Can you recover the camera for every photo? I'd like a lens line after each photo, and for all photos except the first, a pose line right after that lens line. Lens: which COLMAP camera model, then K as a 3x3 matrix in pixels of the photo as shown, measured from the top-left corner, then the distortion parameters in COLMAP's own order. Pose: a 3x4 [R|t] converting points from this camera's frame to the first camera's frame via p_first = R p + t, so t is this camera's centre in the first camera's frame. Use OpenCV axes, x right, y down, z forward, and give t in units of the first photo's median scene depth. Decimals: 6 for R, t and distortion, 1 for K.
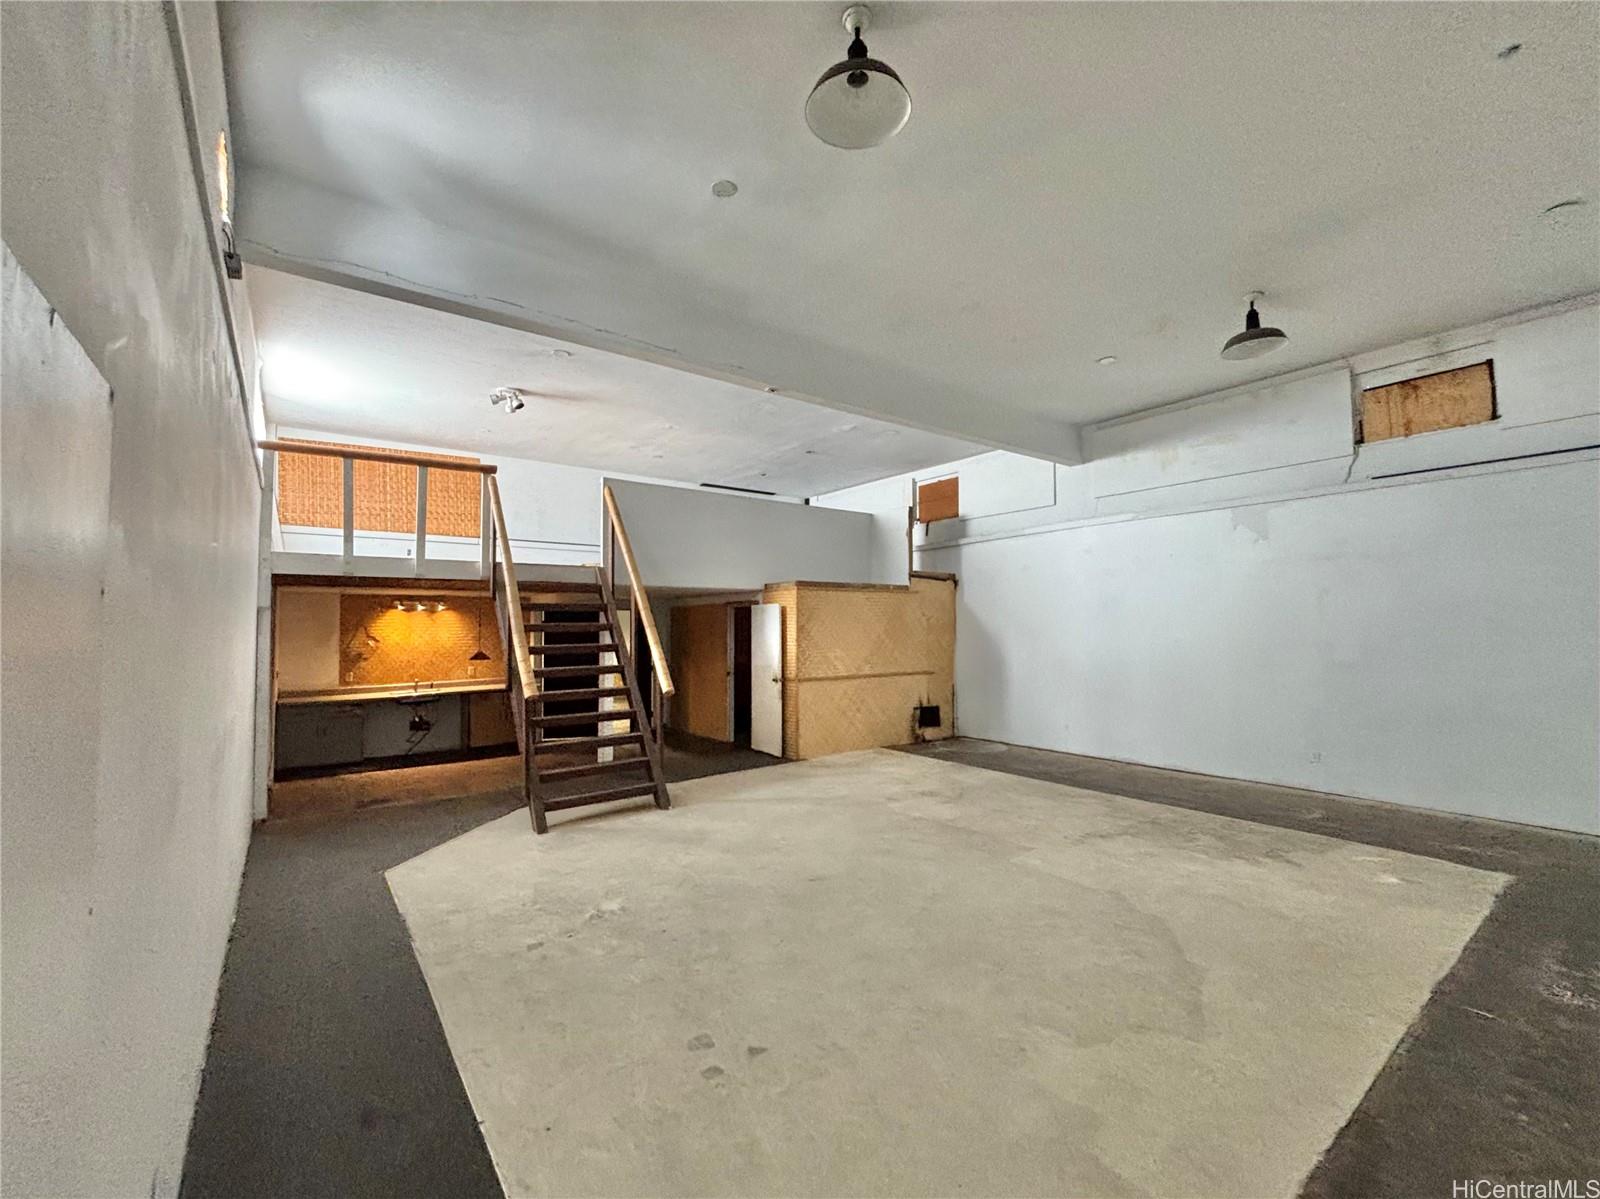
lens RADIAL K [[667.8, 0, 800.0], [0, 667.8, 599.5], [0, 0, 1]] dist [0.007870, -0.000576]
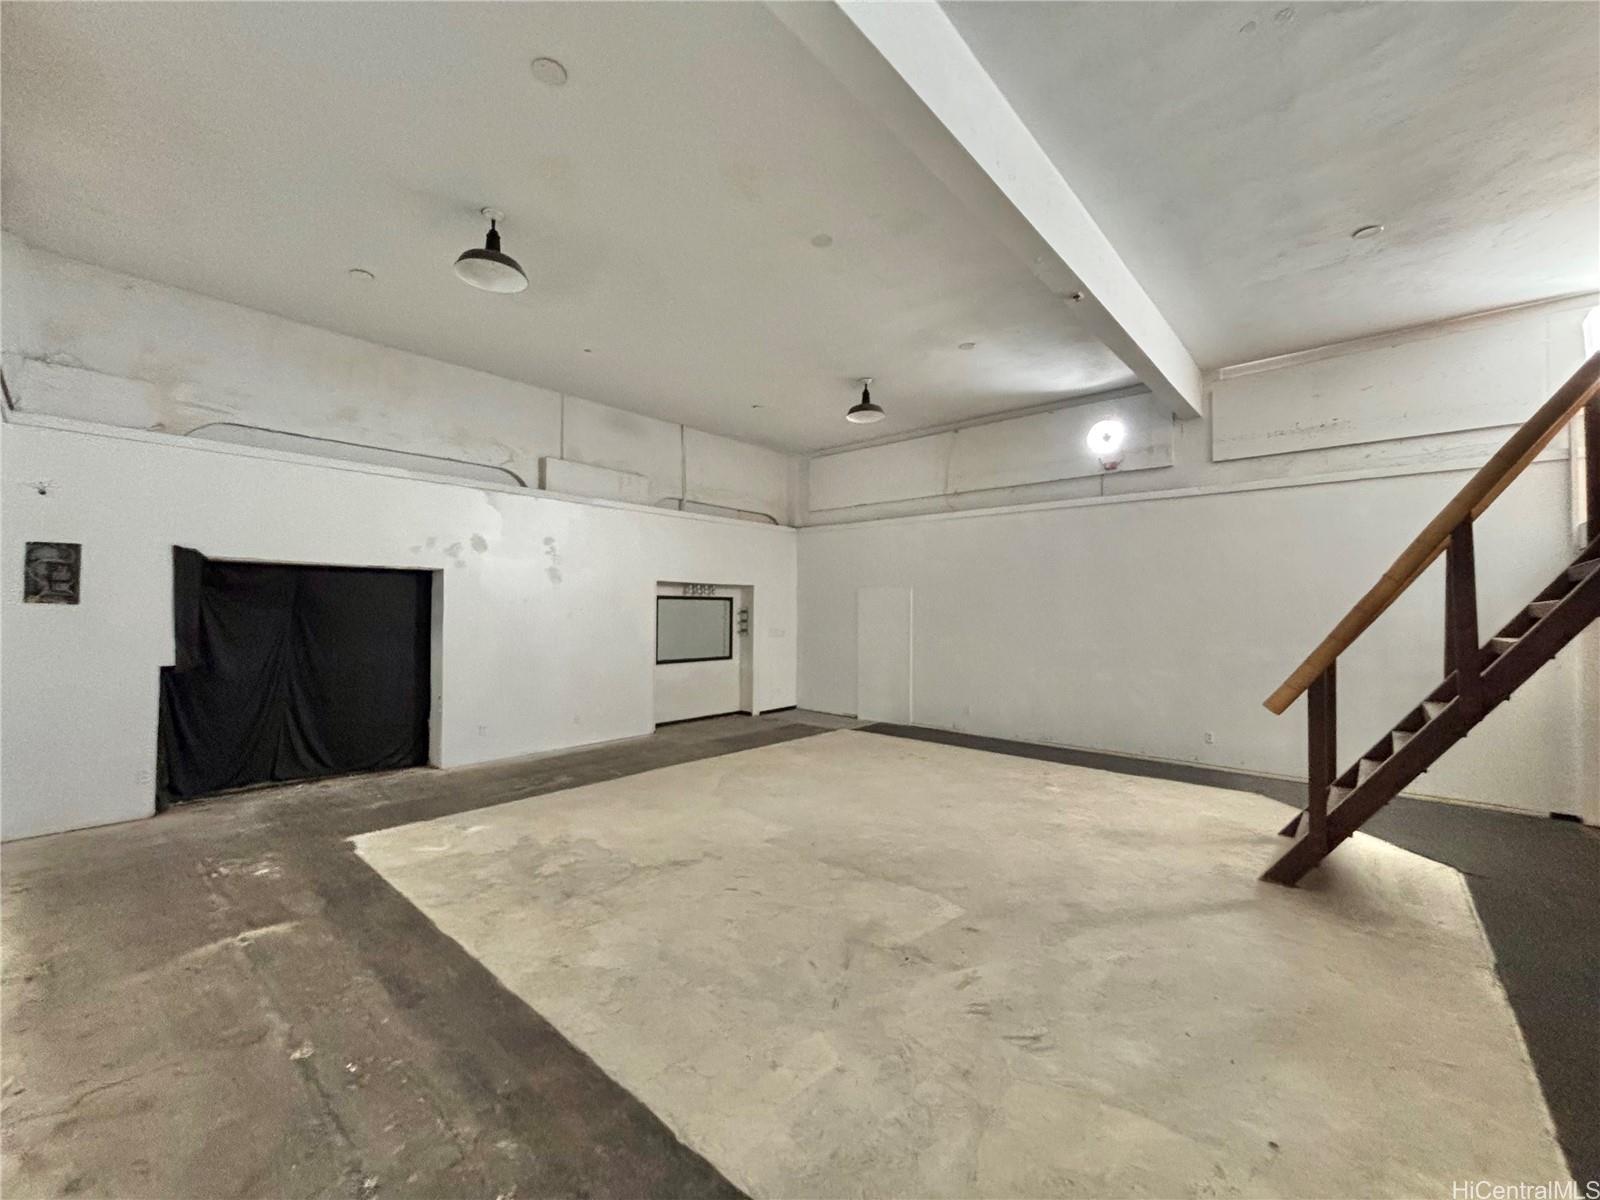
lens RADIAL K [[640.3, 0, 800.0], [0, 640.3, 600.0], [0, 0, 1]] dist [0.002280, 0.000109]
pose [[-0.978959, -0.001533, -0.204053, 0.412315], [0.010040, 0.998399, -0.055668, 0.067123], [0.203812, -0.056545, -0.977376, 1.628038]]
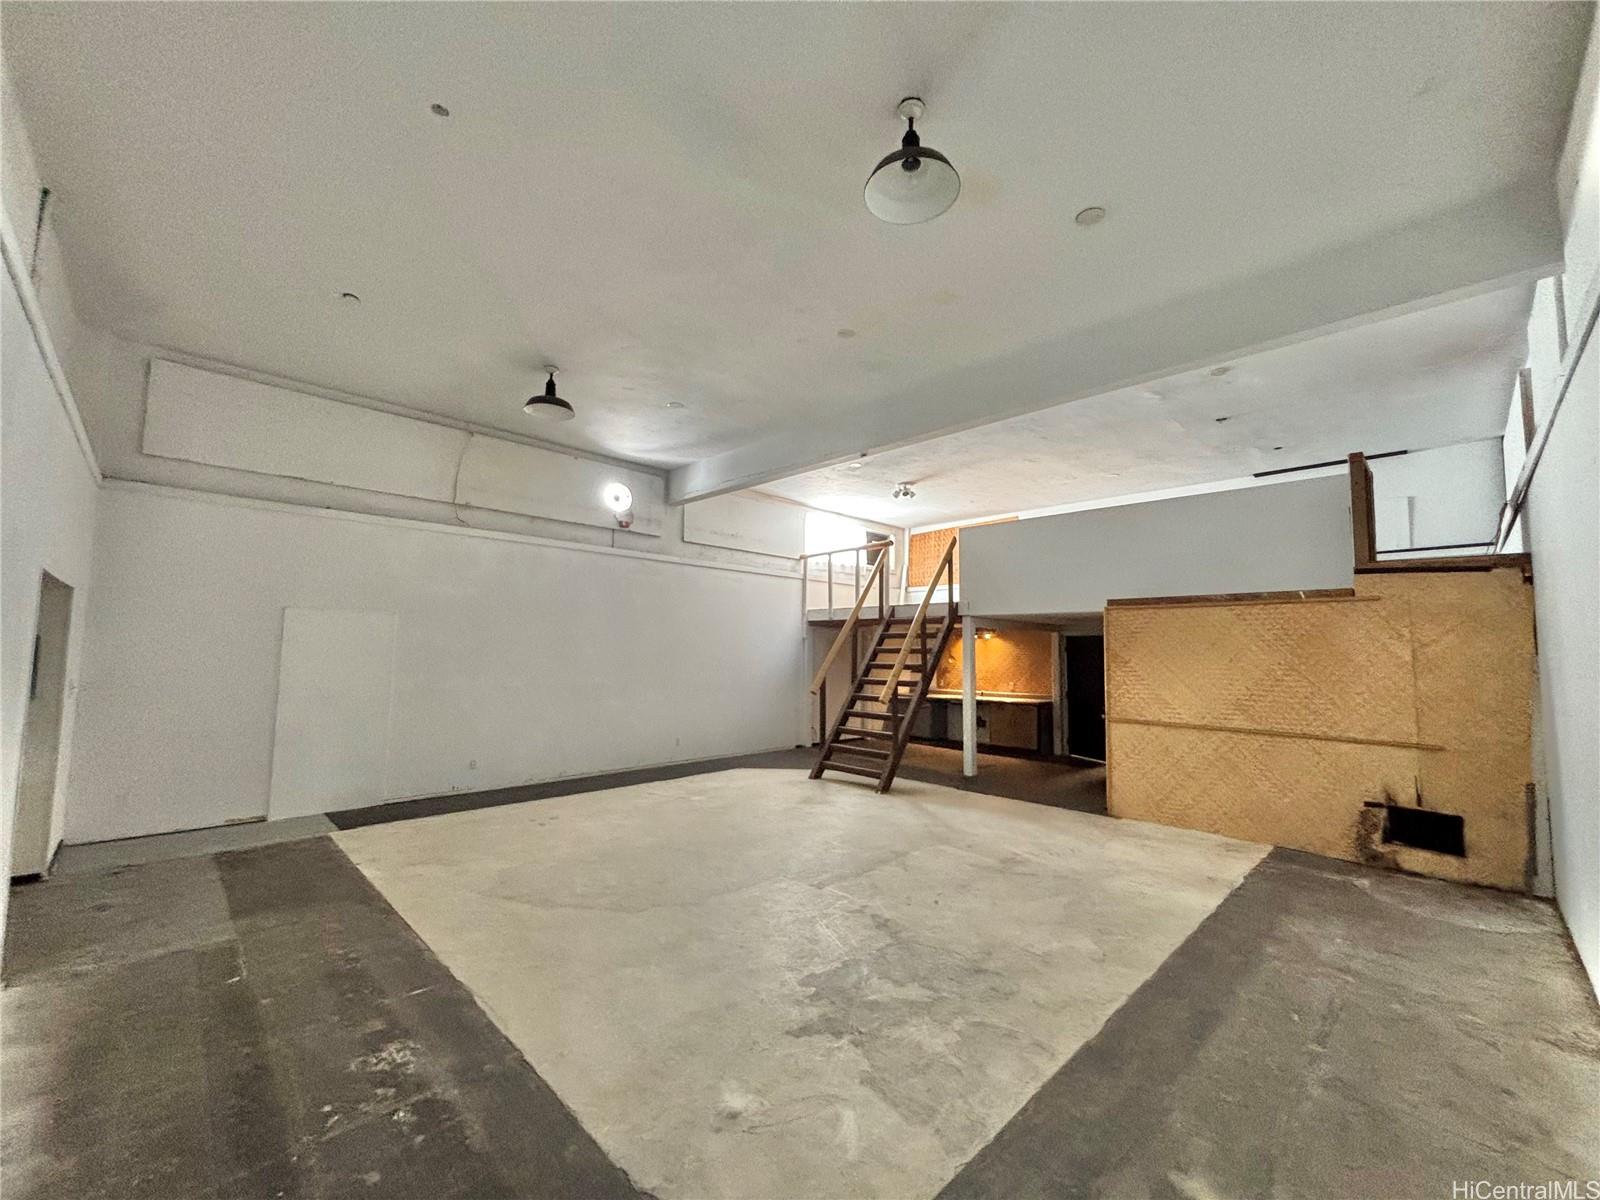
lens RADIAL K [[640.3, 0, 800.0], [0, 640.3, 600.0], [0, 0, 1]] dist [0.002280, 0.000109]
pose [[0.131945, -0.068758, -0.988870, 1.069230], [0.025217, 0.997501, -0.065993, 0.022215], [0.990936, -0.016229, 0.133349, 0.727674]]
